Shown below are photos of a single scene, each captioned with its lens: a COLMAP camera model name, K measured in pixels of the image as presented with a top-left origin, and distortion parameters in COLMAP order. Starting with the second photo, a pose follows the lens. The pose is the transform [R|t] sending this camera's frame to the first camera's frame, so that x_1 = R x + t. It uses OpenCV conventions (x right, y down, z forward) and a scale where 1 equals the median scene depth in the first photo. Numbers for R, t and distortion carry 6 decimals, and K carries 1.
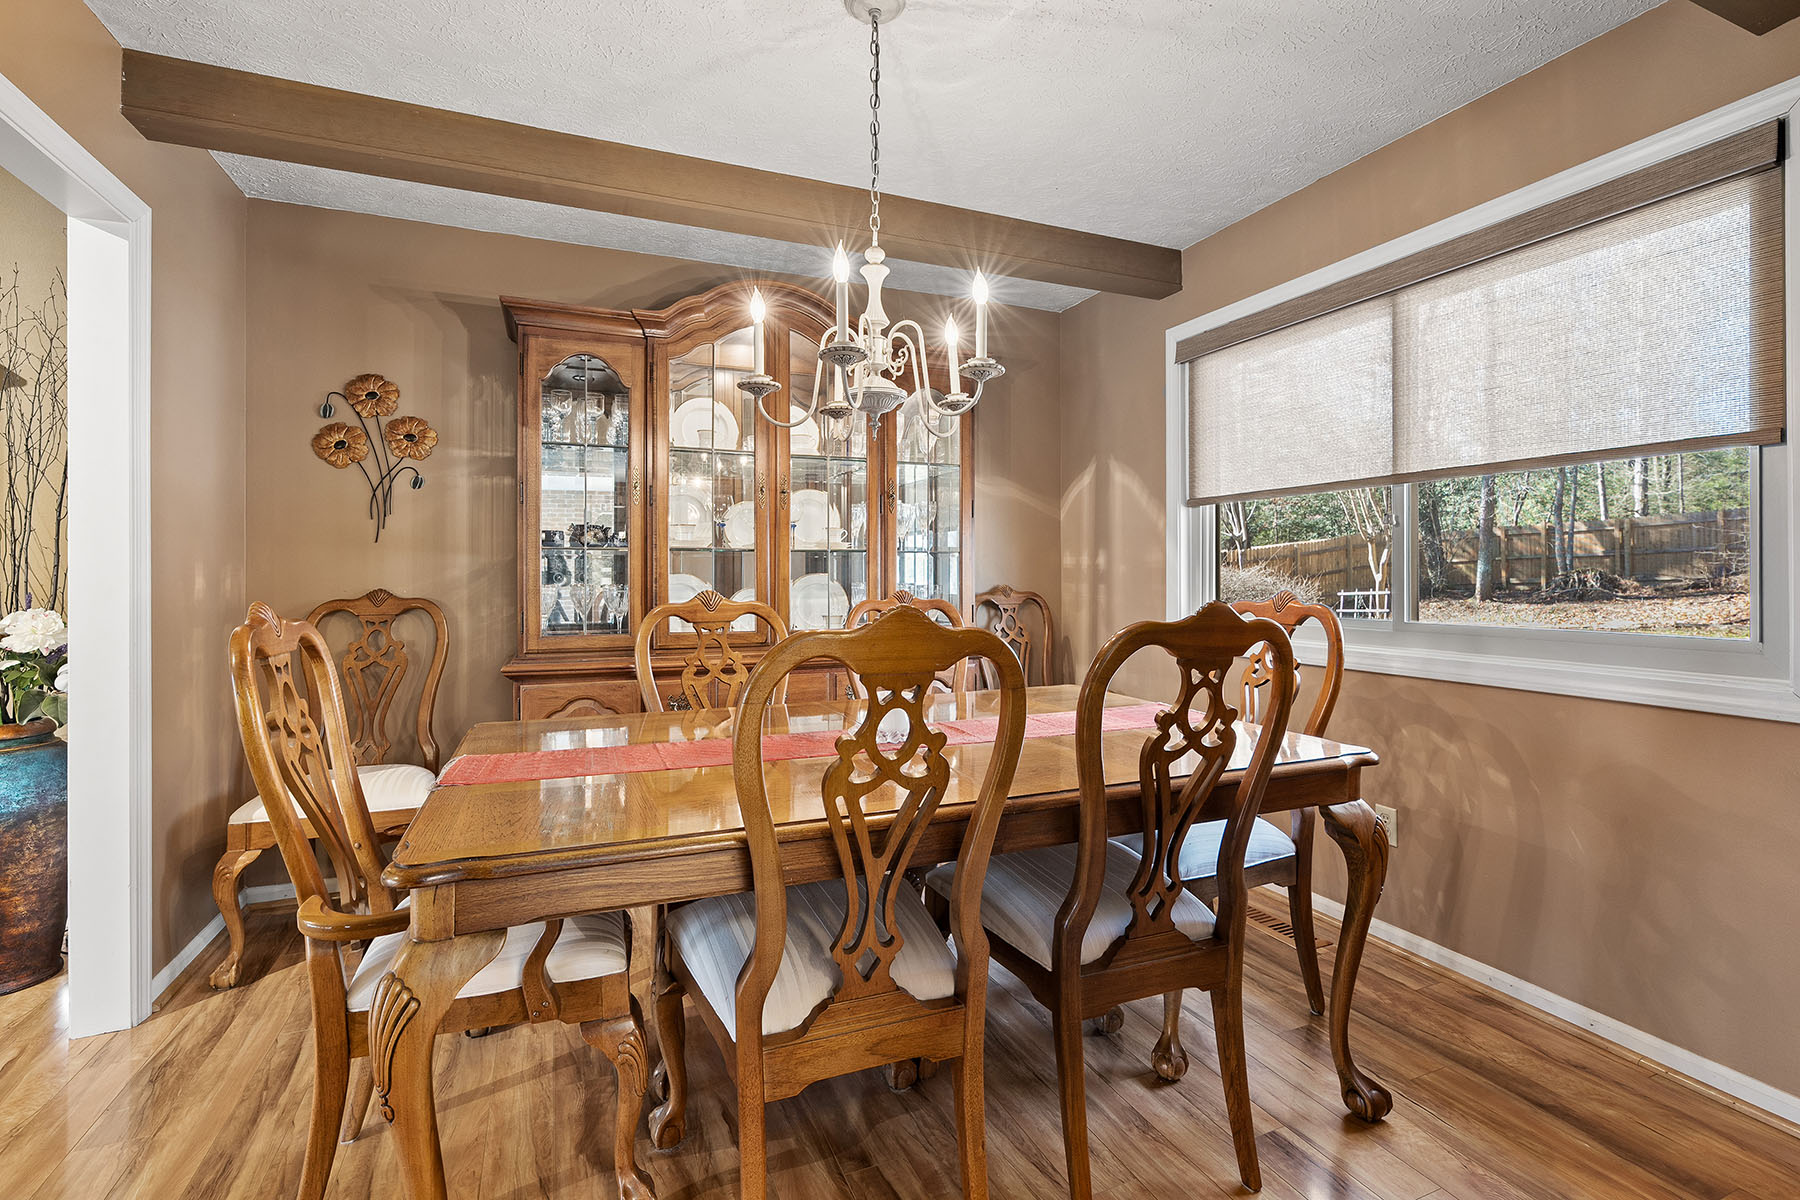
lens RADIAL K [[820.6, 0, 902.8], [0, 820.6, 581.3], [0, 0, 1]] dist [-0.002540, 0.003226]
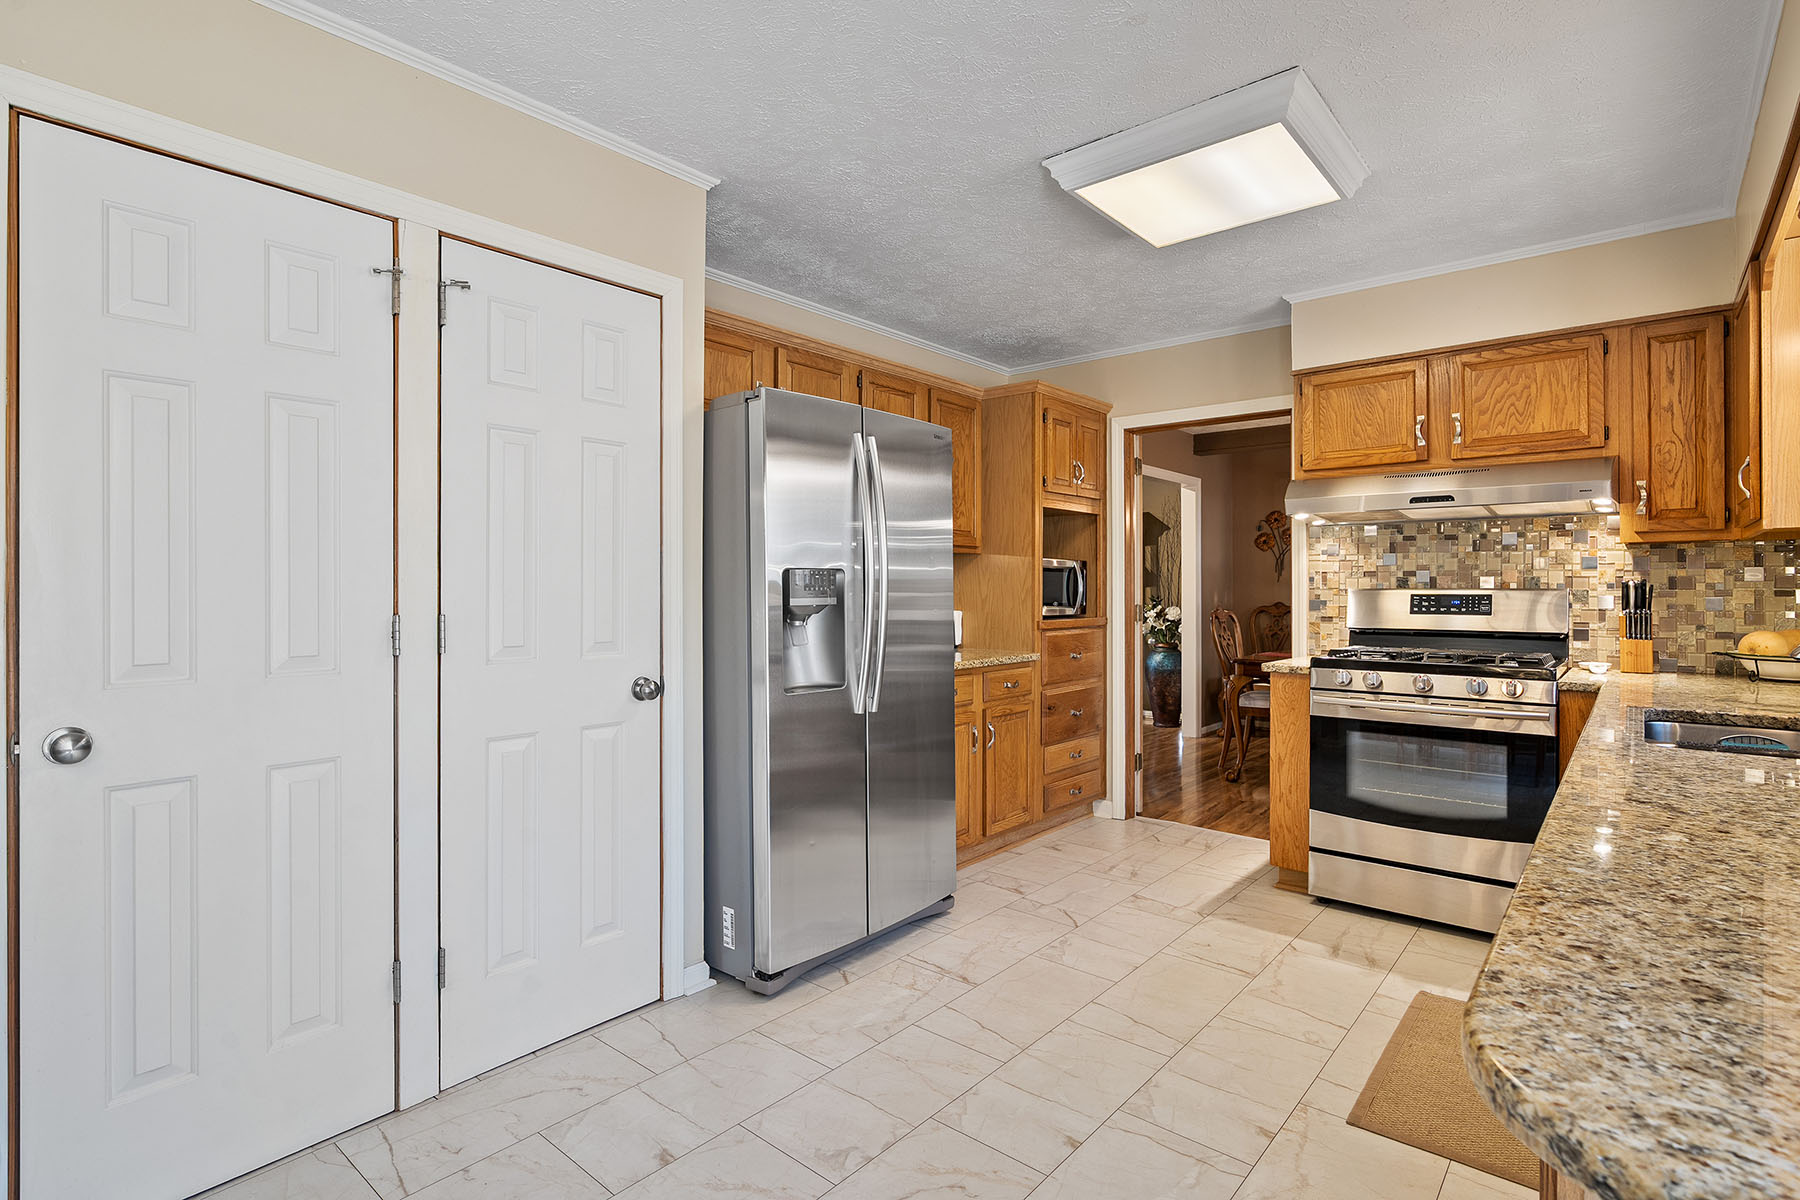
lens RADIAL K [[867.8, 0, 902.6], [0, 867.8, 594.5], [0, 0, 1]] dist [0.000727, 0.001018]
pose [[0.446719, -0.004198, -0.894664, 1.434451], [0.000146, 0.999989, -0.004620, -0.000637], [0.894674, 0.001933, 0.446715, -1.395198]]
